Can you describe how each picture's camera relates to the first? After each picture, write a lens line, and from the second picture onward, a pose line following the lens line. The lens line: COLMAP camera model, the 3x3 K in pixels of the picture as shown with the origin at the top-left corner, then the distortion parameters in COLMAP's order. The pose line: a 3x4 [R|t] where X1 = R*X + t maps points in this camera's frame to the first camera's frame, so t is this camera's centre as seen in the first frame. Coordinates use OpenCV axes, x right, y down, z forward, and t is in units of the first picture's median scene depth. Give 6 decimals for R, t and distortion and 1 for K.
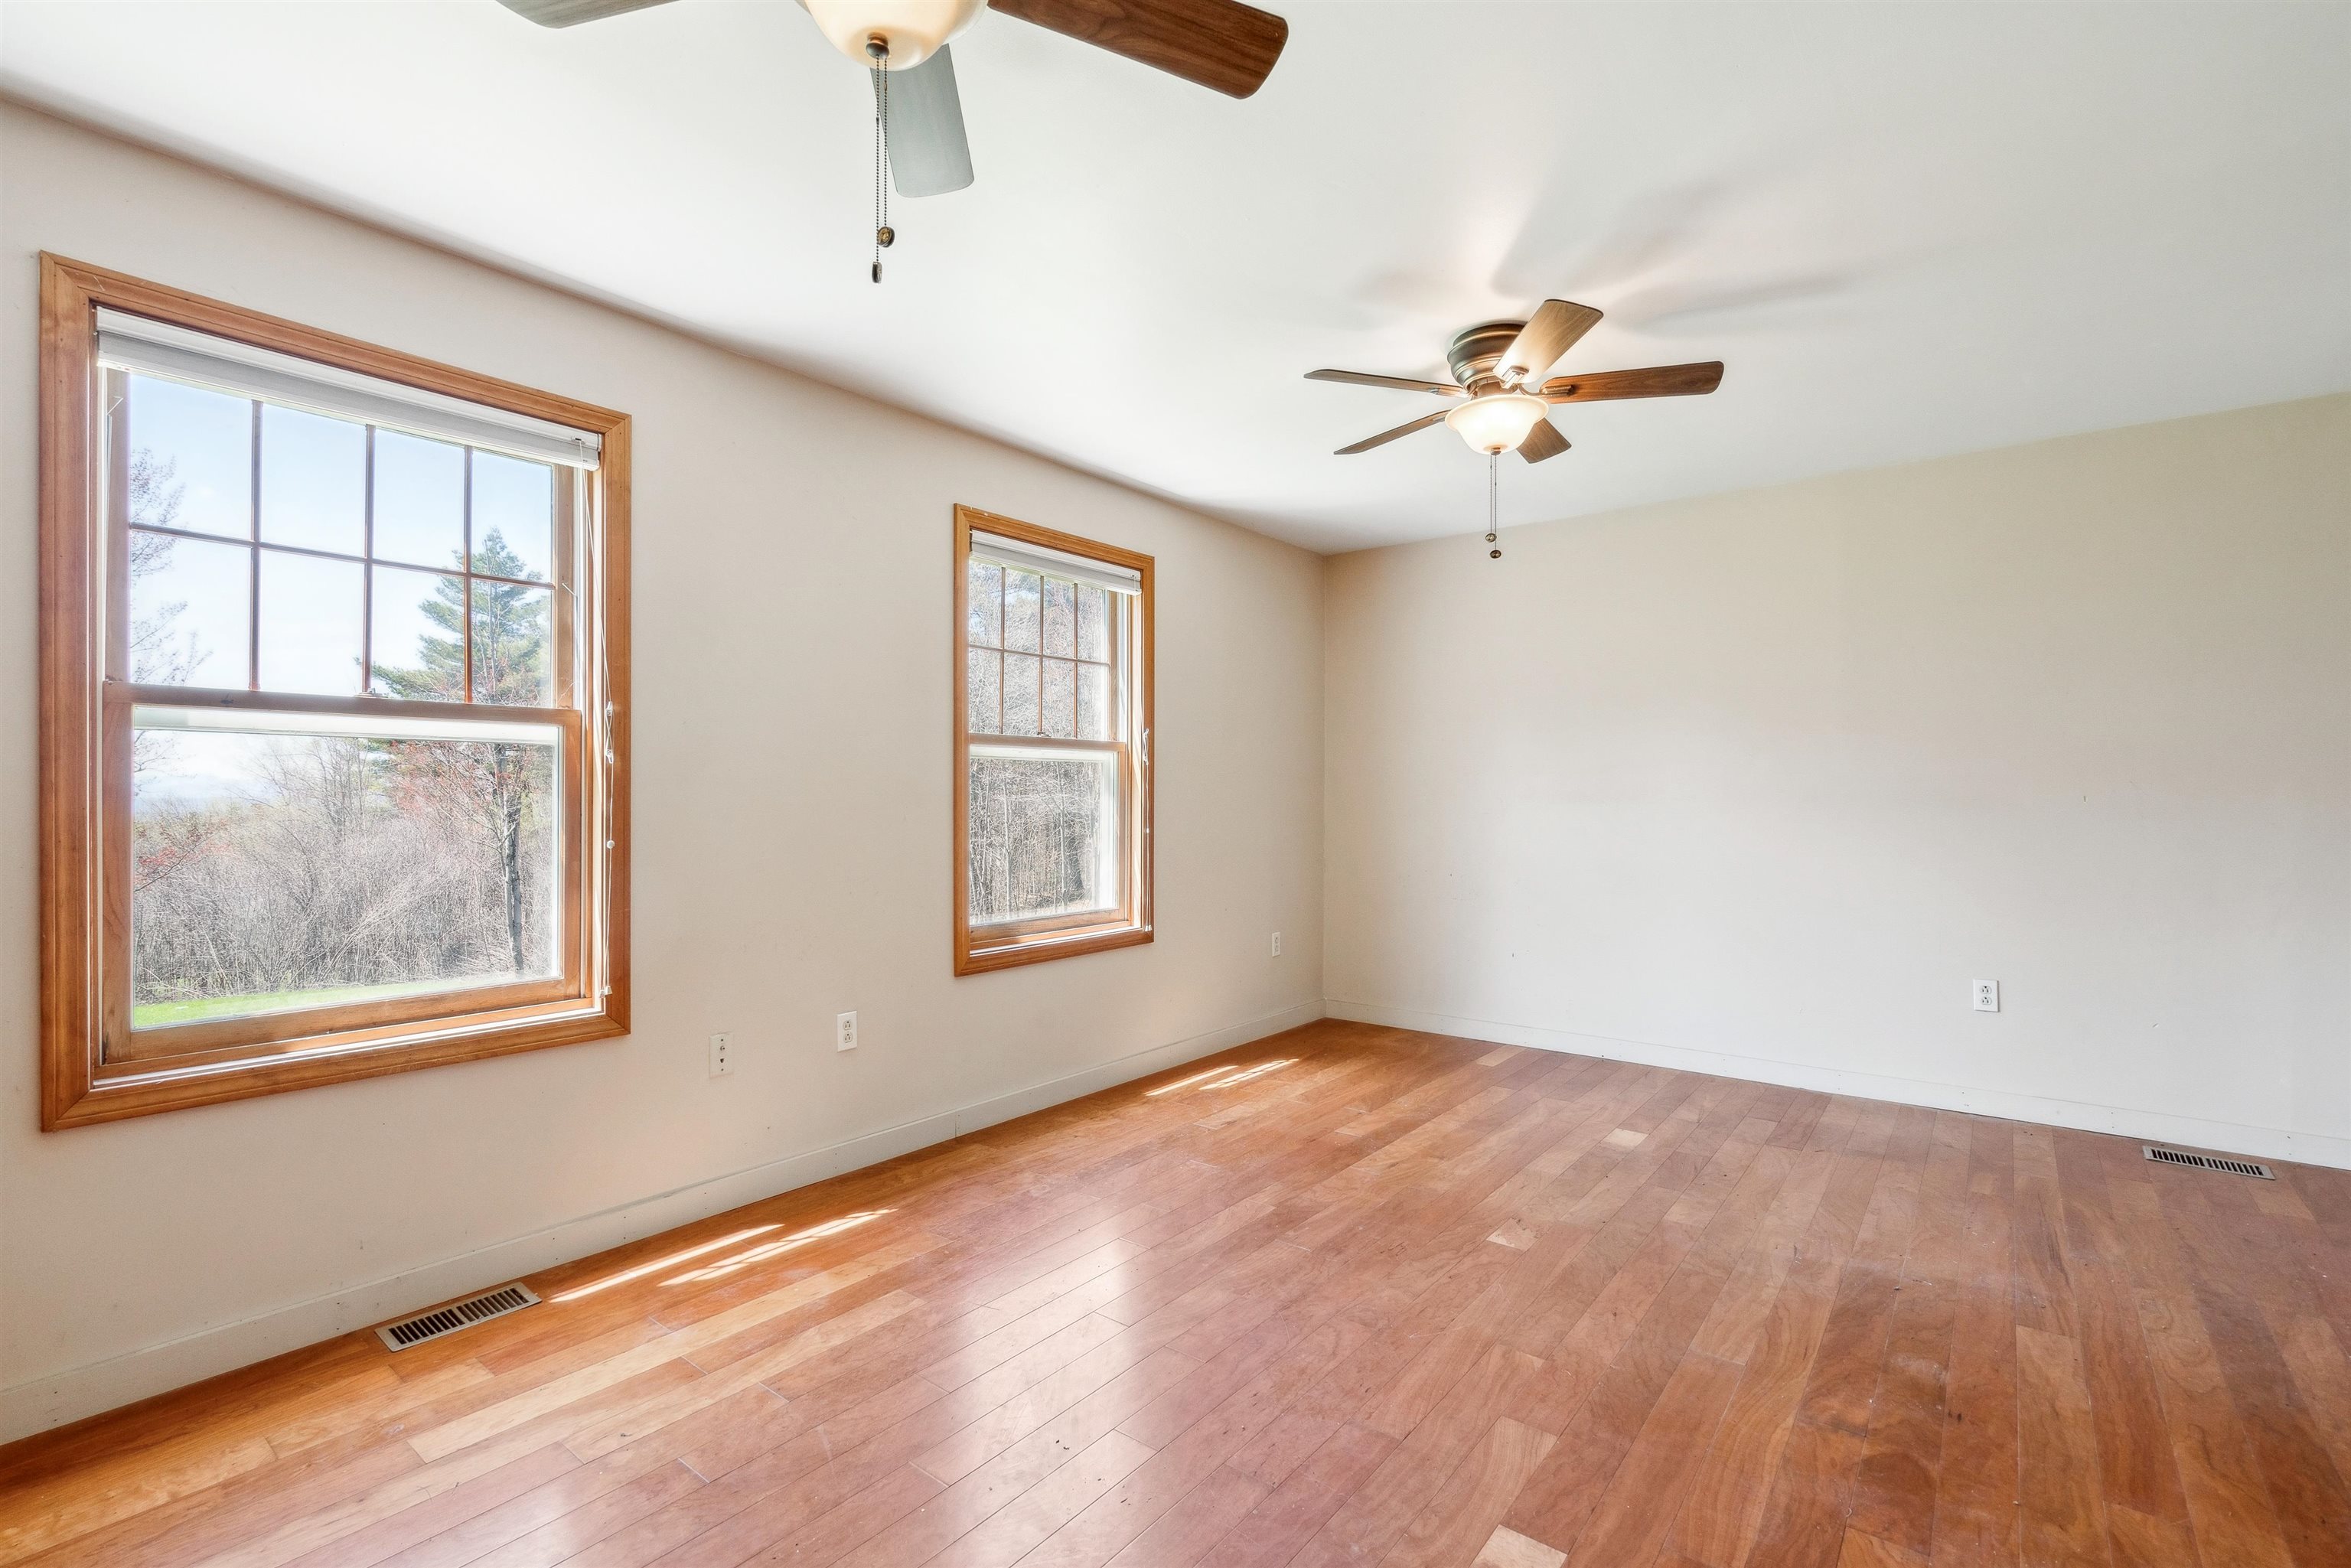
lens RADIAL K [[1098.4, 0, 1173.1], [0, 1098.4, 796.9], [0, 0, 1]] dist [-0.001081, 0.000335]
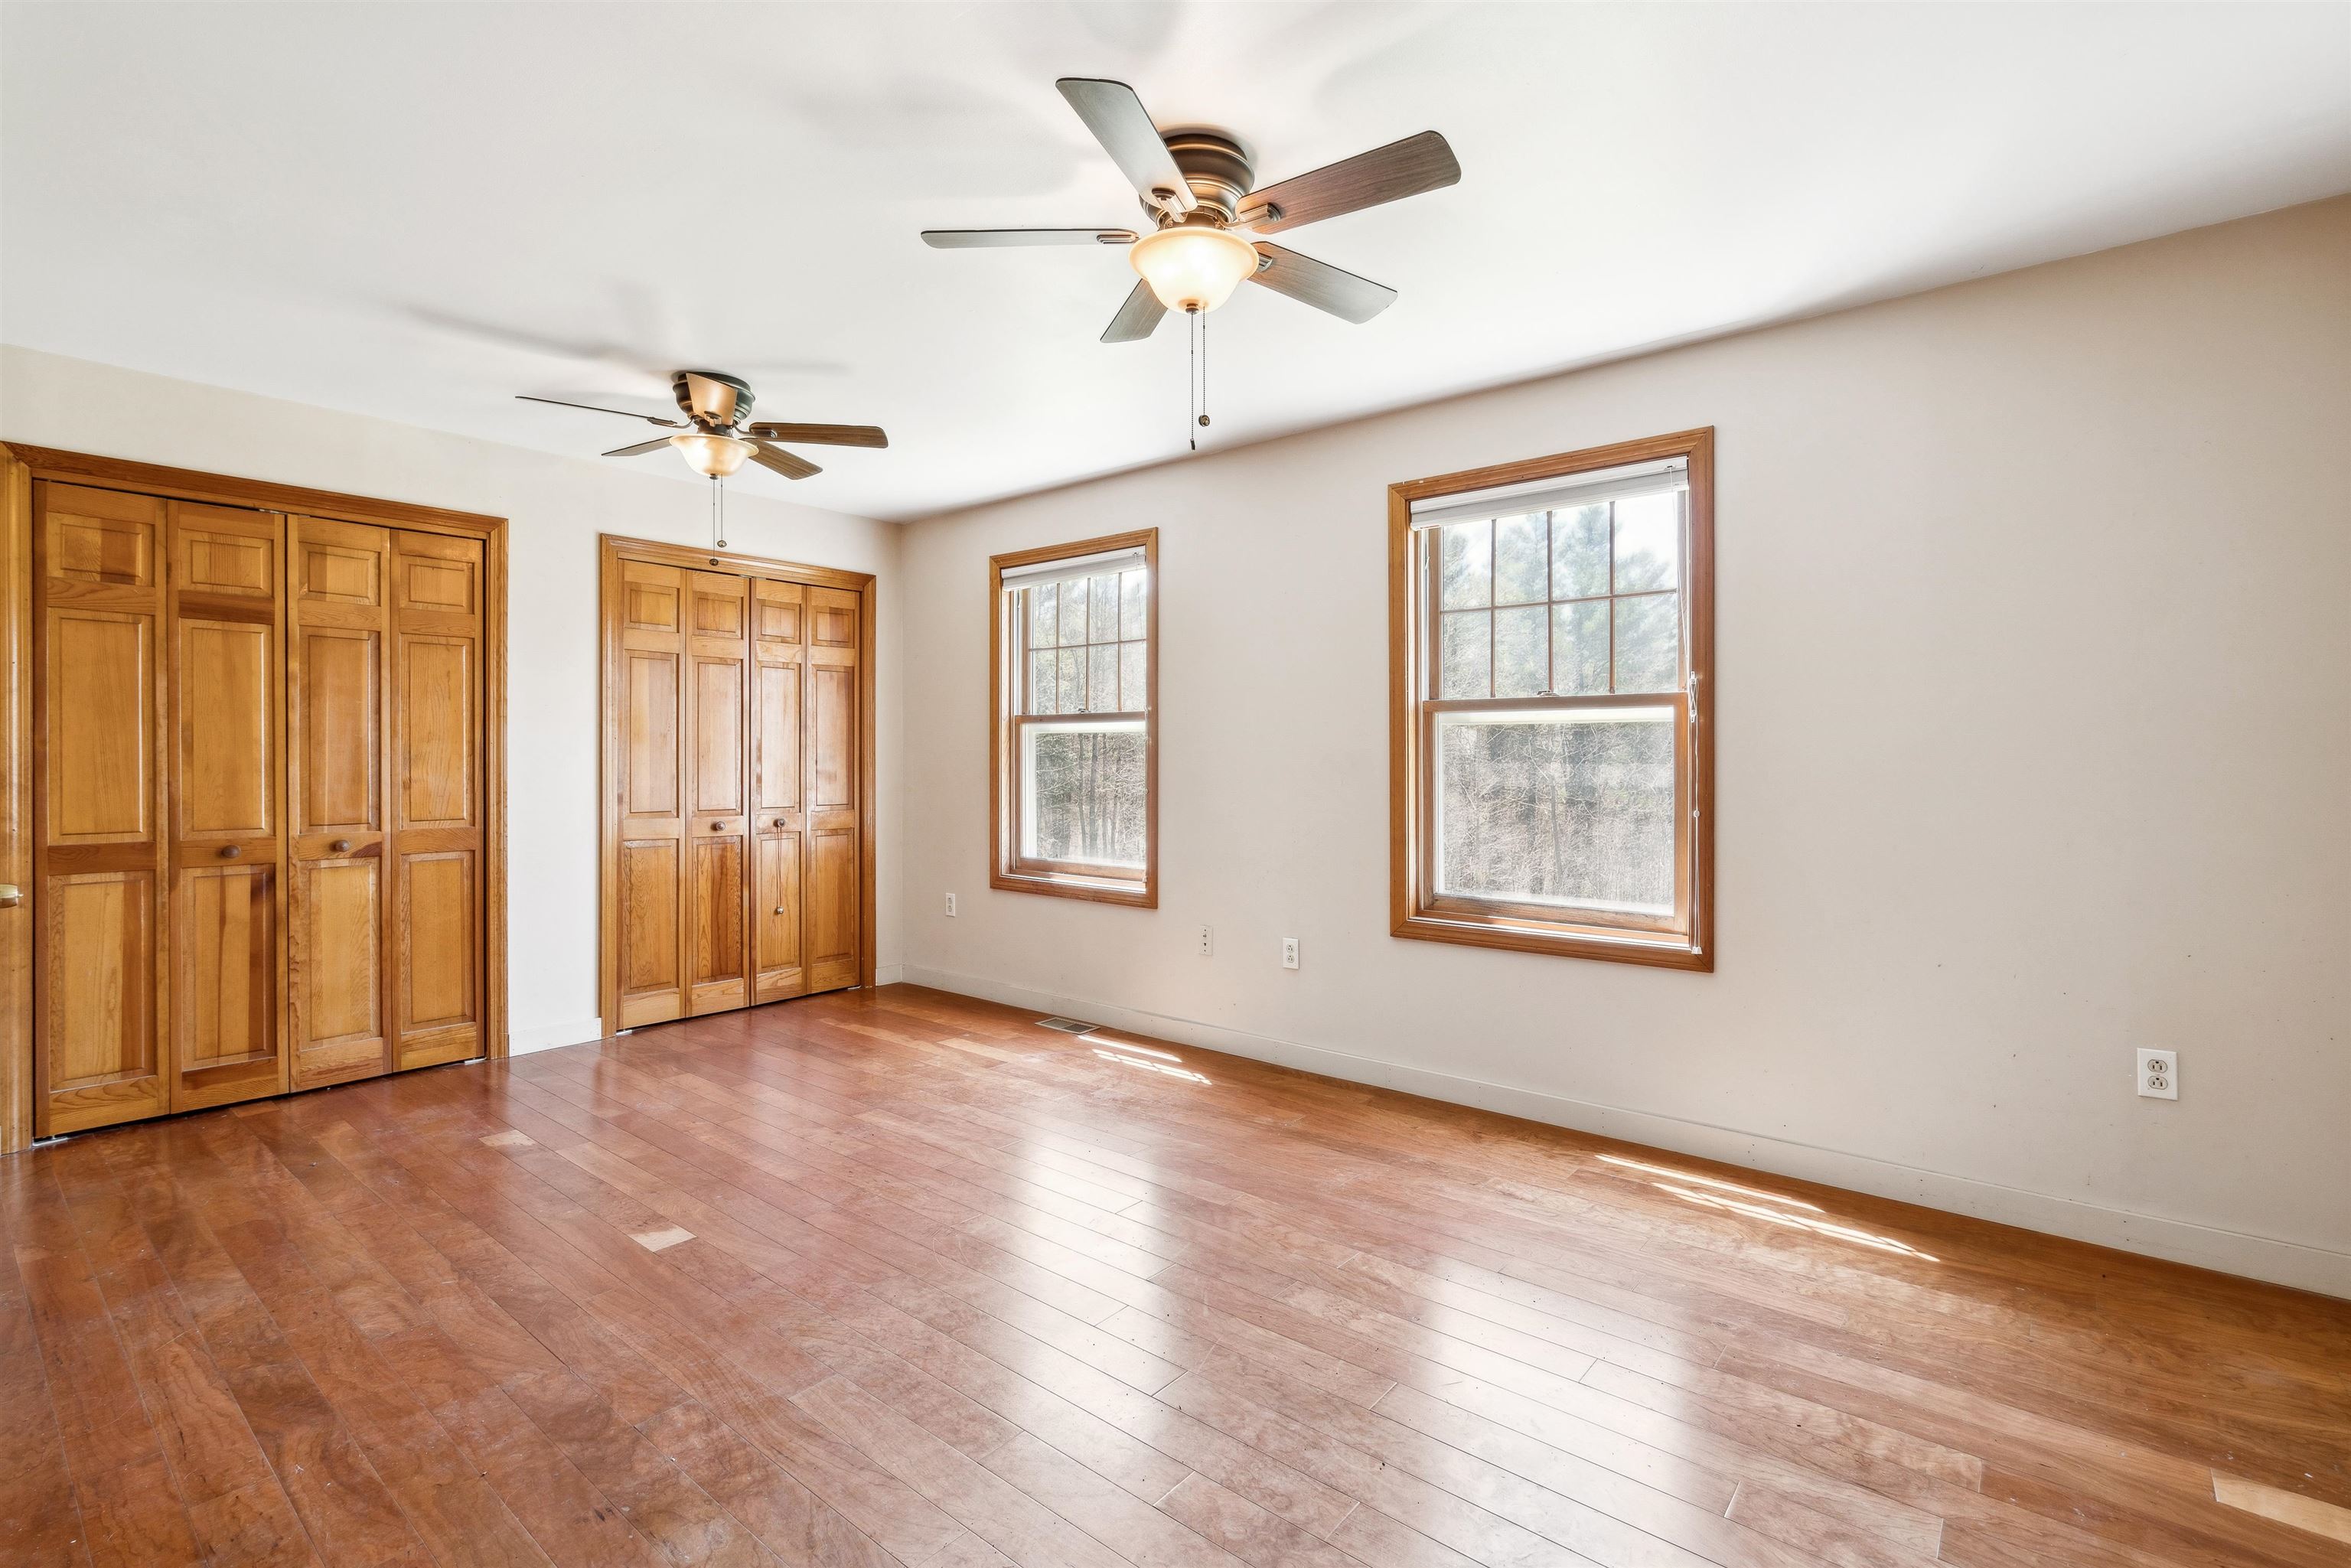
lens RADIAL K [[1055.1, 0, 1175.5], [0, 1055.1, 784.0], [0, 0, 1]] dist [-0.002851, 0.000057]
pose [[-0.027374, 0.002014, -0.999623, 0.801455], [-0.024880, 0.999687, 0.002695, 0.021449], [0.999316, 0.024944, -0.027316, 0.811960]]
